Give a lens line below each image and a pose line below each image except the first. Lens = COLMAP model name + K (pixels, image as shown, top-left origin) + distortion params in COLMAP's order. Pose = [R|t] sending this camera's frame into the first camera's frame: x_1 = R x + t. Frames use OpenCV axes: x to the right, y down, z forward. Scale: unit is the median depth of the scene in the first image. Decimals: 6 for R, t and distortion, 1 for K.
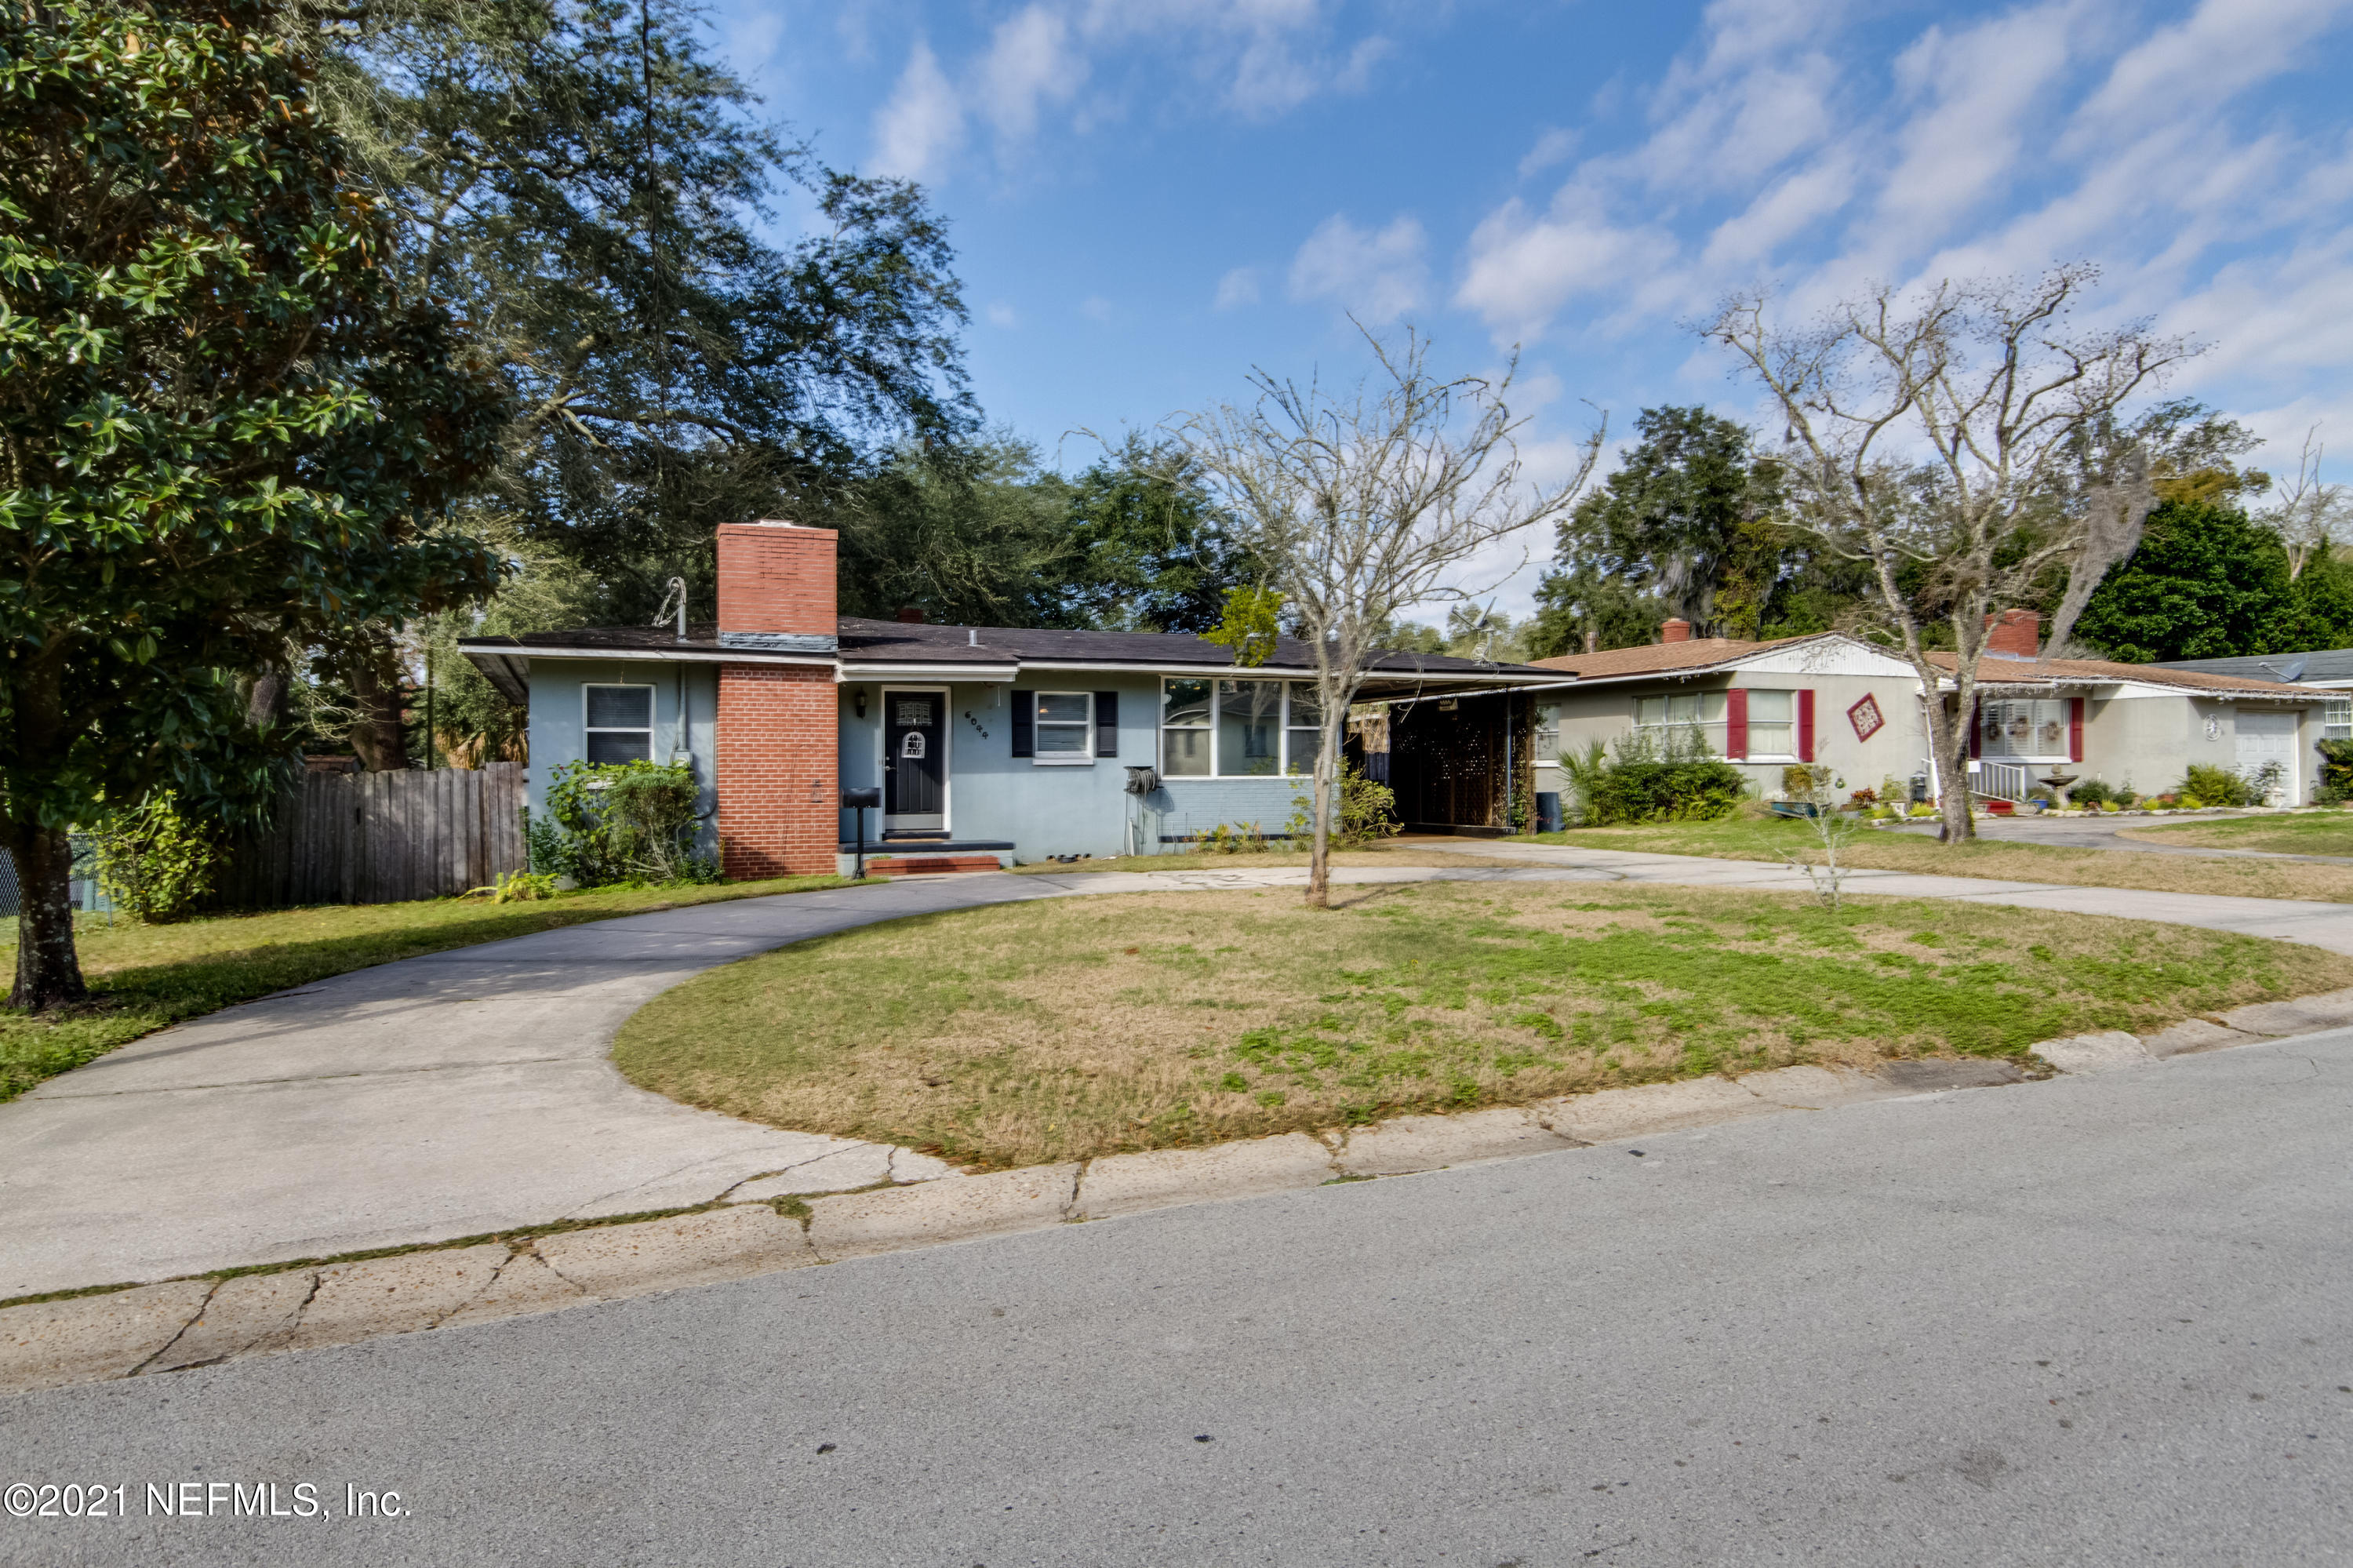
lens RADIAL K [[1092.9, 0, 1133.2], [0, 1092.9, 763.6], [0, 0, 1]] dist [0.005370, 0.001335]
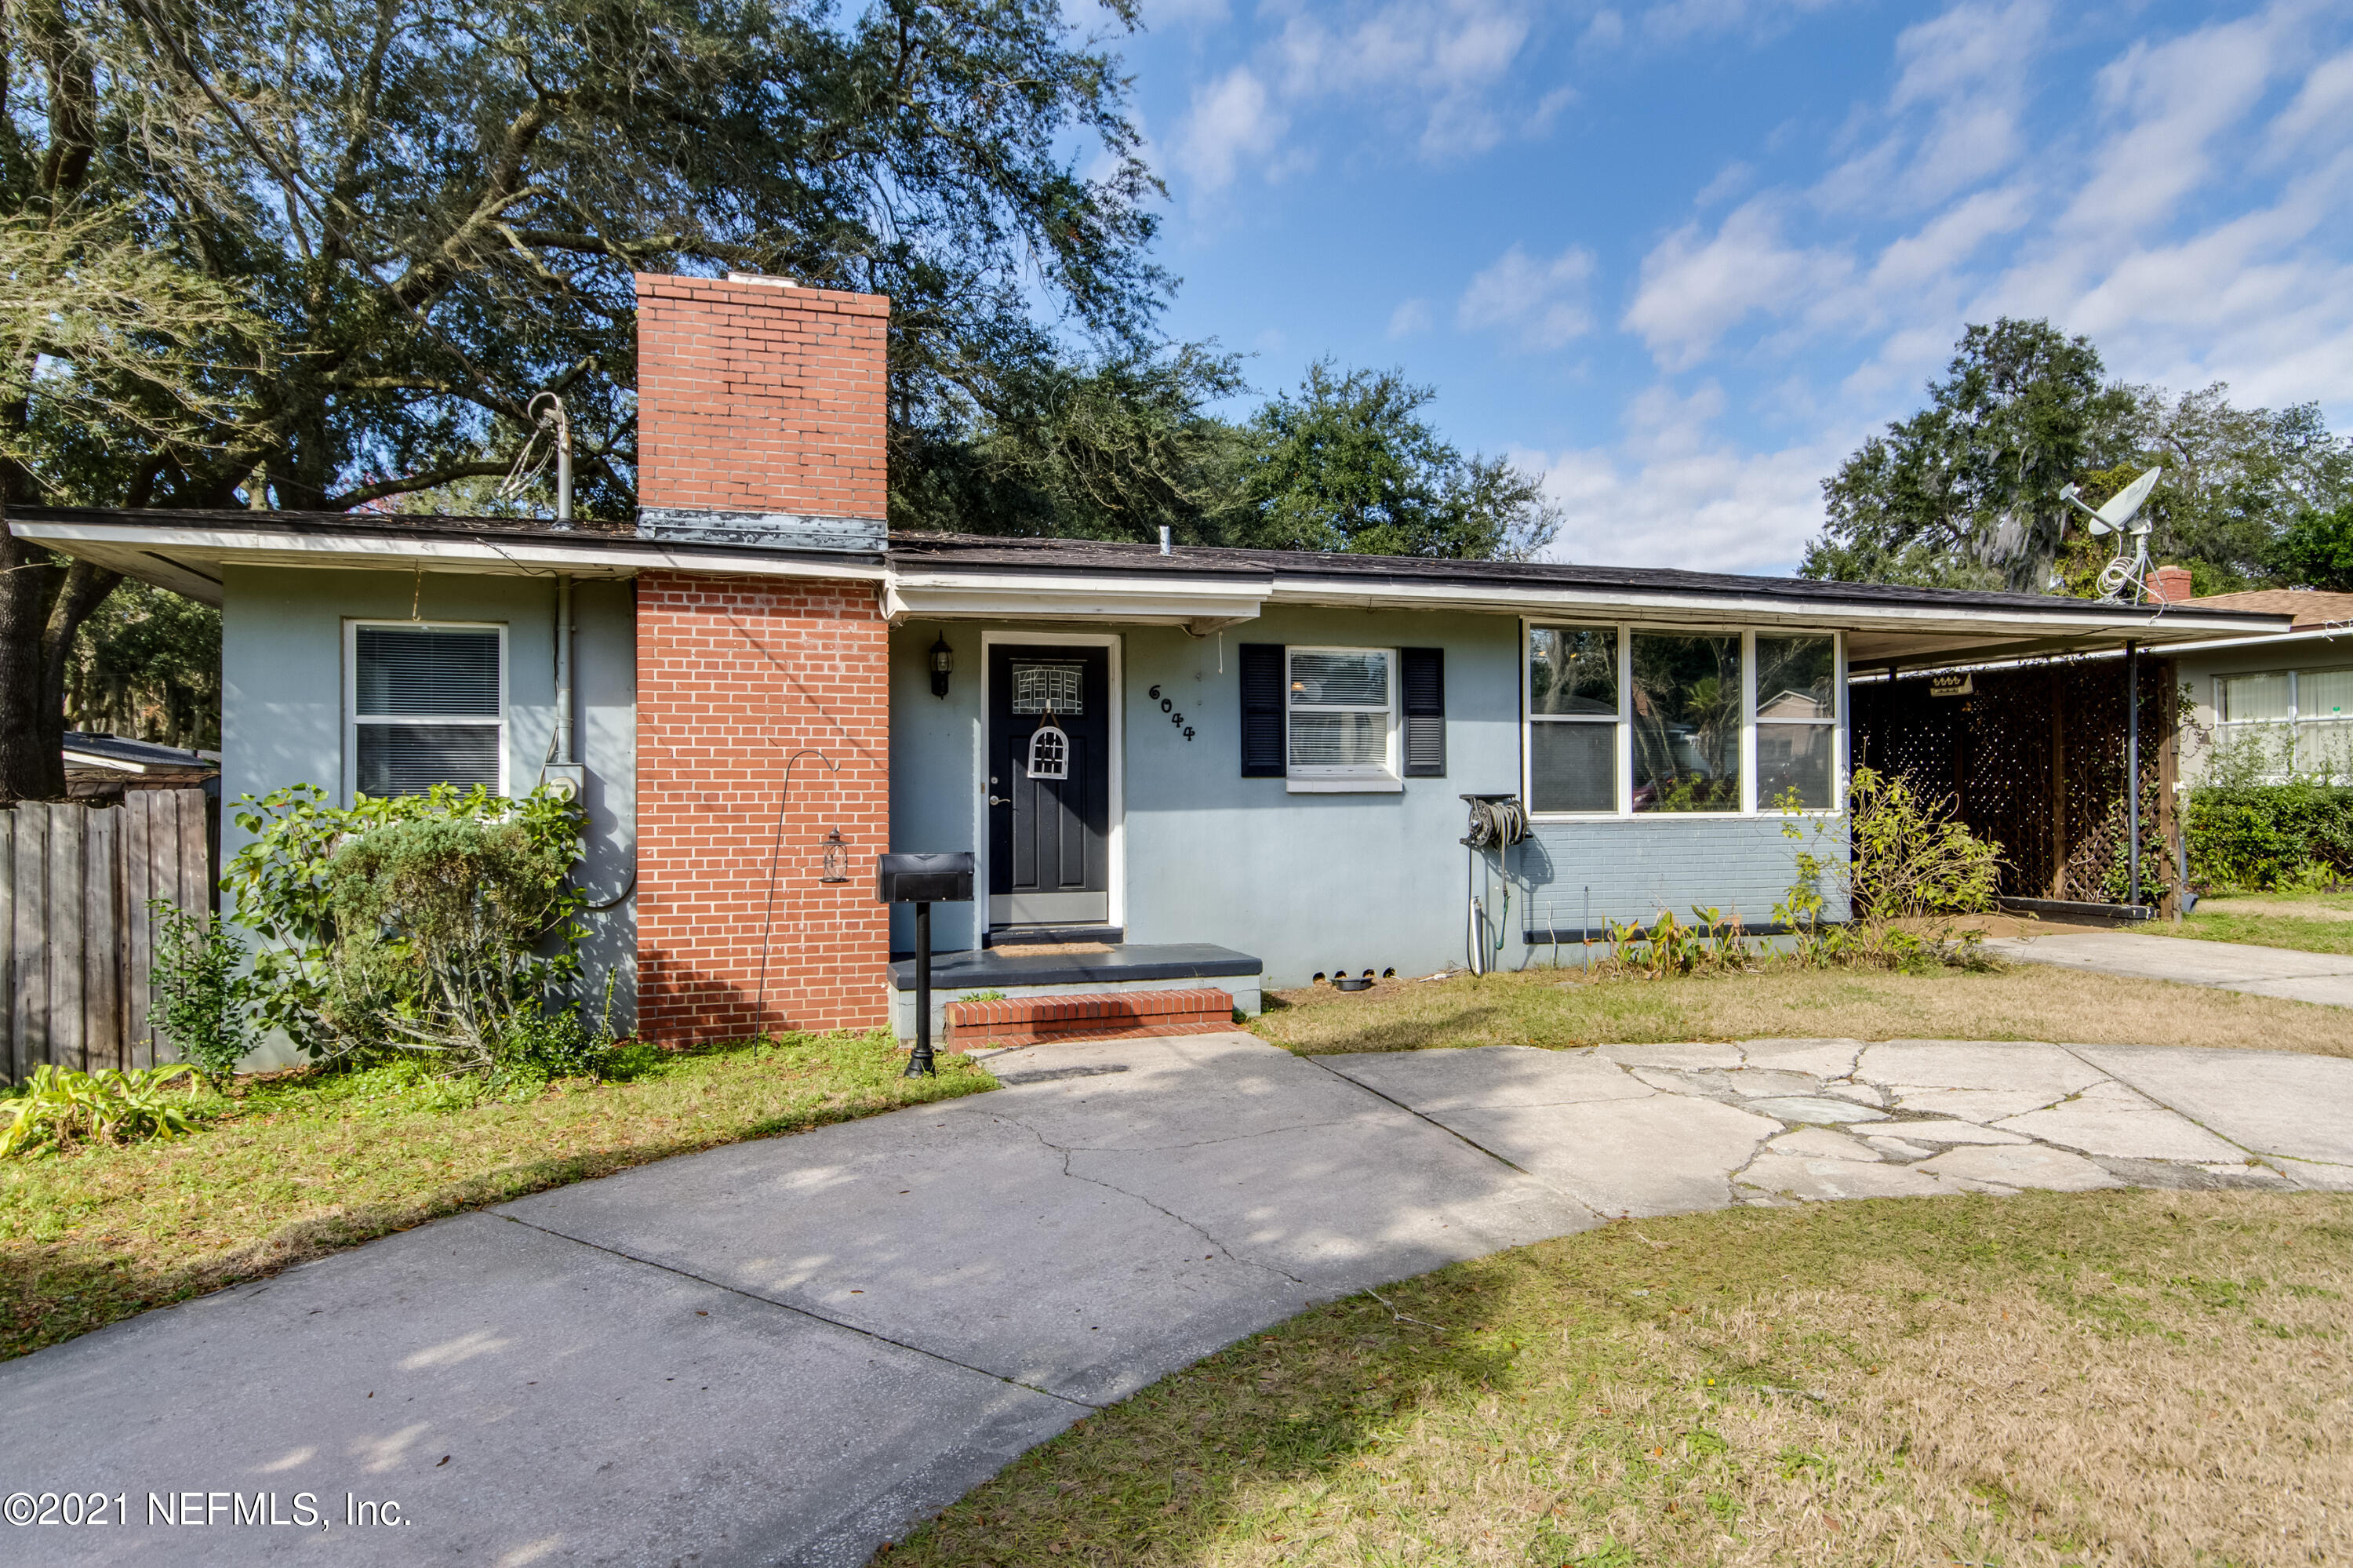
lens RADIAL K [[1092.9, 0, 1180.6], [0, 1092.9, 765.4], [0, 0, 1]] dist [0.005370, 0.001335]
pose [[0.997466, 0.000310, -0.071150, -0.104505], [-0.000996, 0.999953, -0.009610, -0.006648], [0.071144, 0.009657, 0.997419, 0.503527]]
